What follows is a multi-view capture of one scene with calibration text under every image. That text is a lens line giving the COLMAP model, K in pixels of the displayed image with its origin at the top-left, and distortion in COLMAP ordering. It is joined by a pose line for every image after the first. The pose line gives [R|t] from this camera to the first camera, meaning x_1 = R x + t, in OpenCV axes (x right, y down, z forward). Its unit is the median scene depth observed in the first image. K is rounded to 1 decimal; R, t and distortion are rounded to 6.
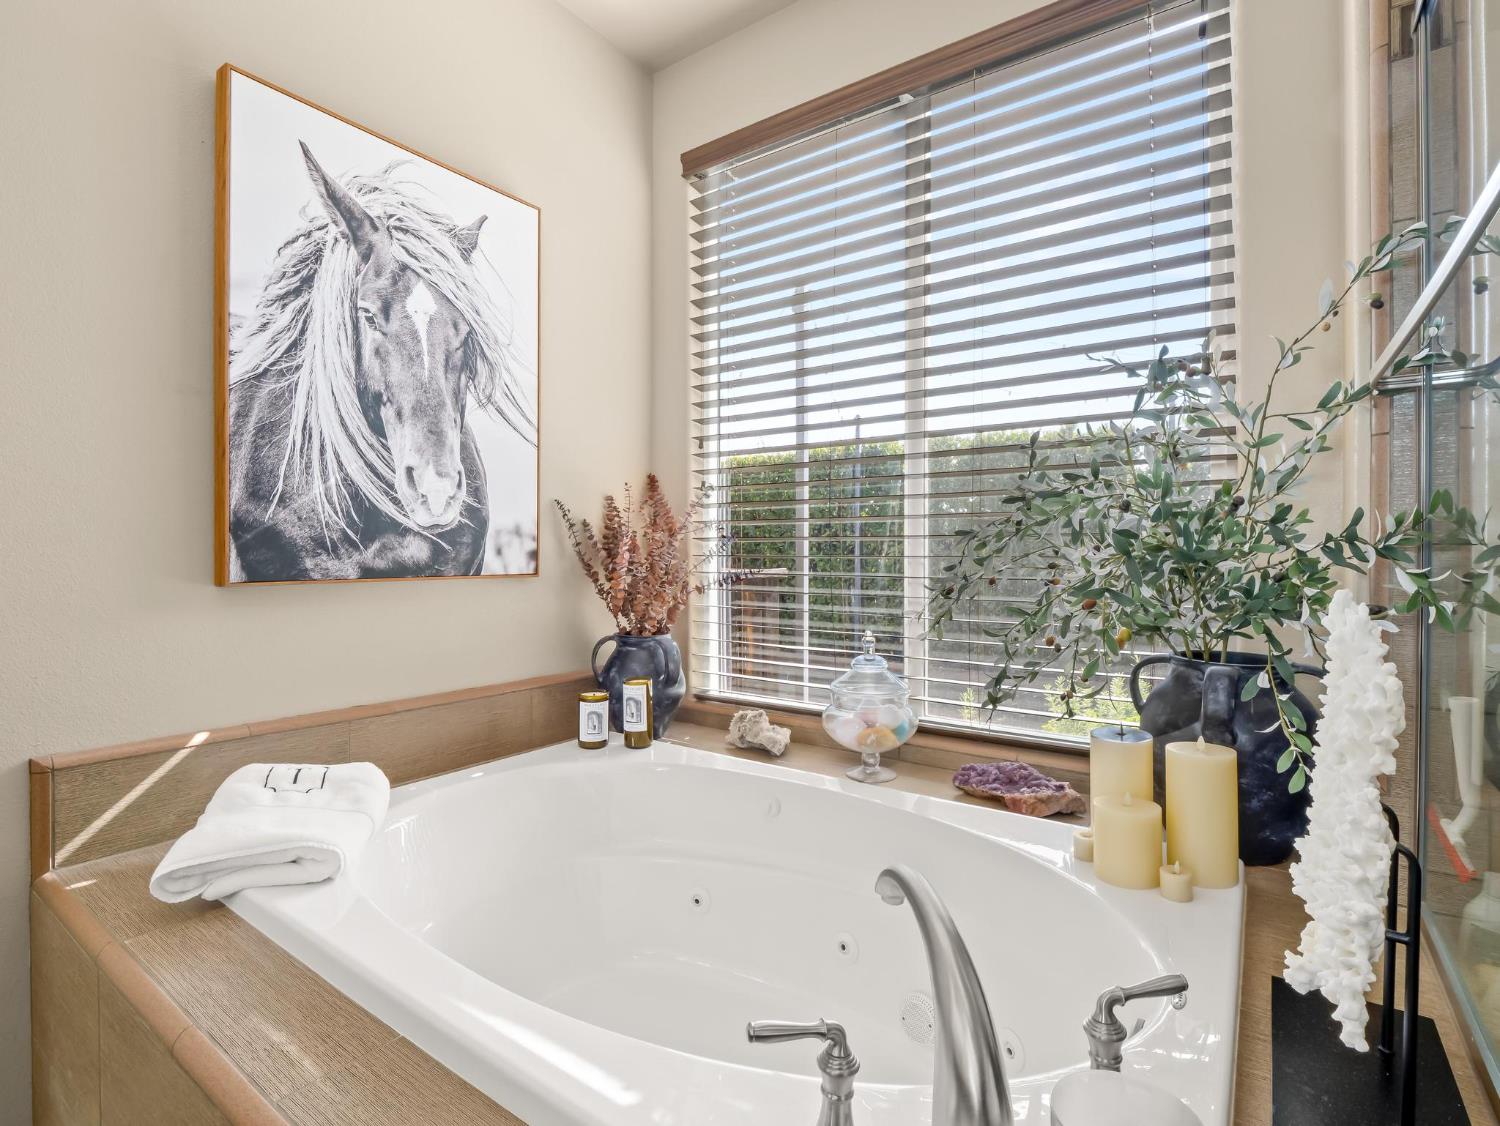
lens RADIAL K [[732.7, 0, 750.5], [0, 732.7, 560.1], [0, 0, 1]] dist [-0.016163, -0.003021]
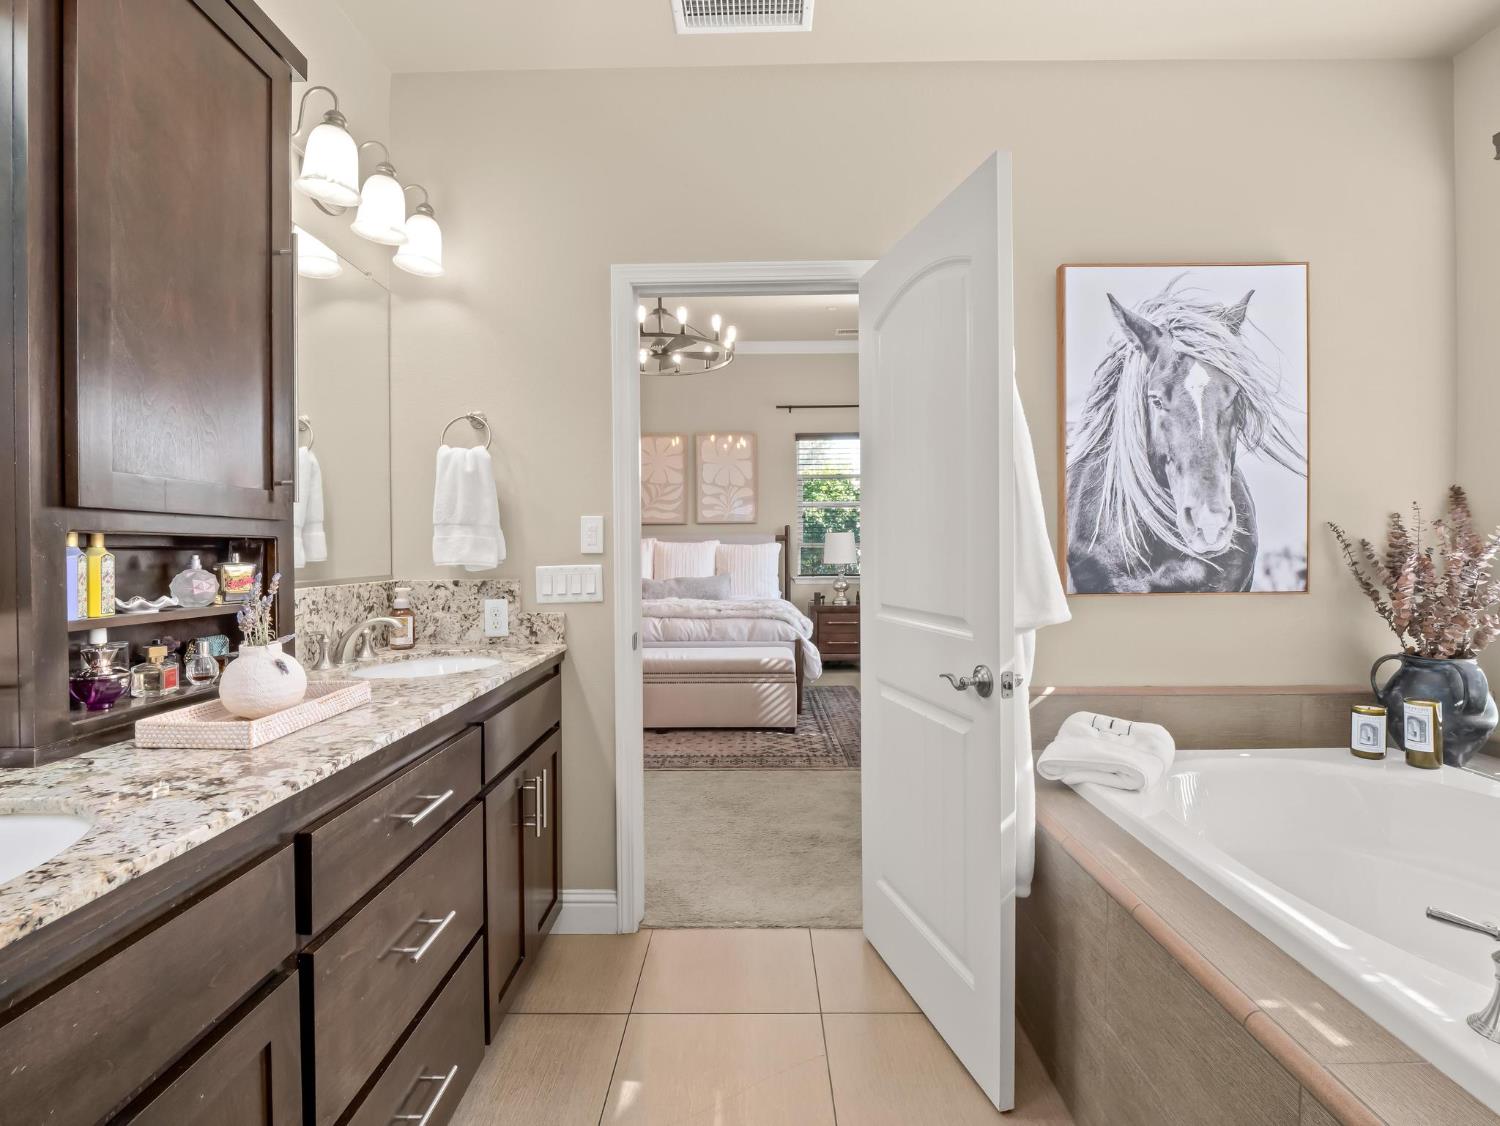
lens RADIAL K [[732.7, 0, 745.2], [0, 732.7, 557.9], [0, 0, 1]] dist [-0.016163, -0.003021]
pose [[0.568306, 0.003233, -0.822811, 0.145299], [0.002621, 0.999980, 0.005740, -0.046220], [0.822813, -0.005419, 0.568286, -0.370051]]
